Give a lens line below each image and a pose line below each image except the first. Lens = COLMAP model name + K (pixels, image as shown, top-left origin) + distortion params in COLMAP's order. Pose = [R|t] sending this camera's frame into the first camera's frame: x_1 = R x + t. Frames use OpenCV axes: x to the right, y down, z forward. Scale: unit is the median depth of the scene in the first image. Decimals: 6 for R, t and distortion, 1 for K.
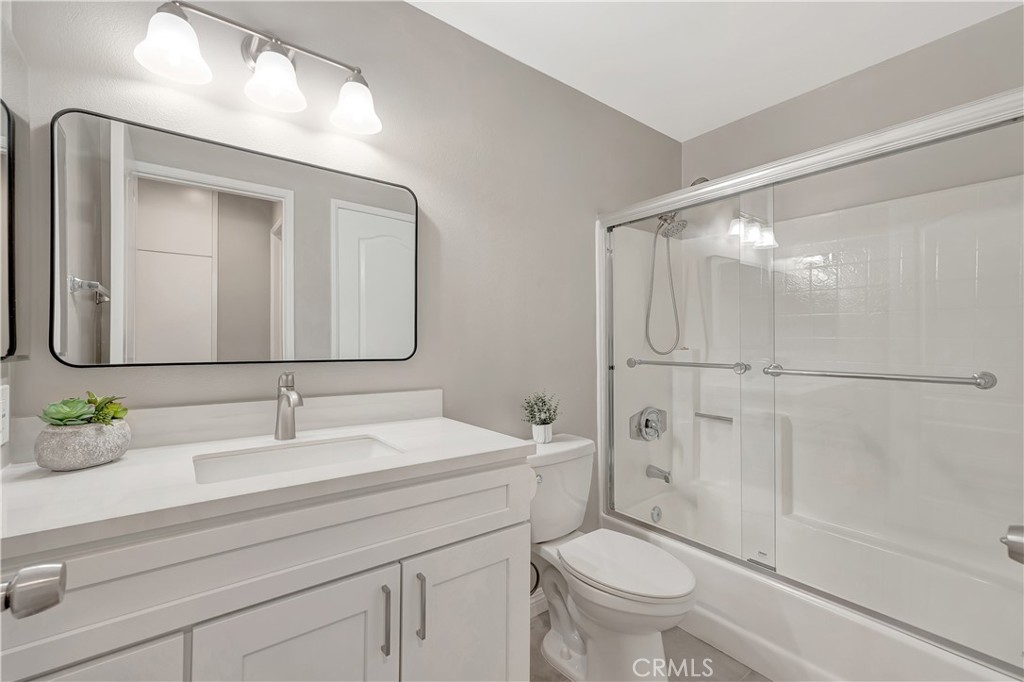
lens RADIAL K [[434.2, 0, 513.9], [0, 434.2, 340.4], [0, 0, 1]] dist [0.001686, 0.000455]
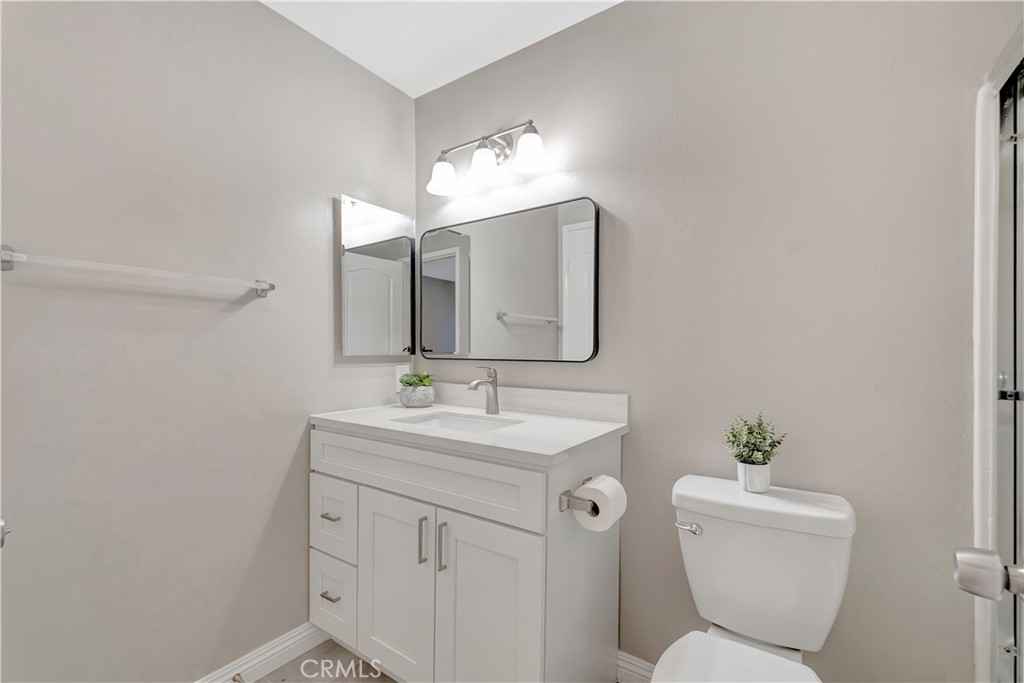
lens RADIAL K [[434.2, 0, 514.2], [0, 434.2, 351.0], [0, 0, 1]] dist [0.001686, 0.000455]
pose [[0.304730, -0.000586, -0.952439, 0.837085], [0.011388, 0.999931, 0.003028, 0.016815], [0.952371, -0.011769, 0.304716, 0.621809]]
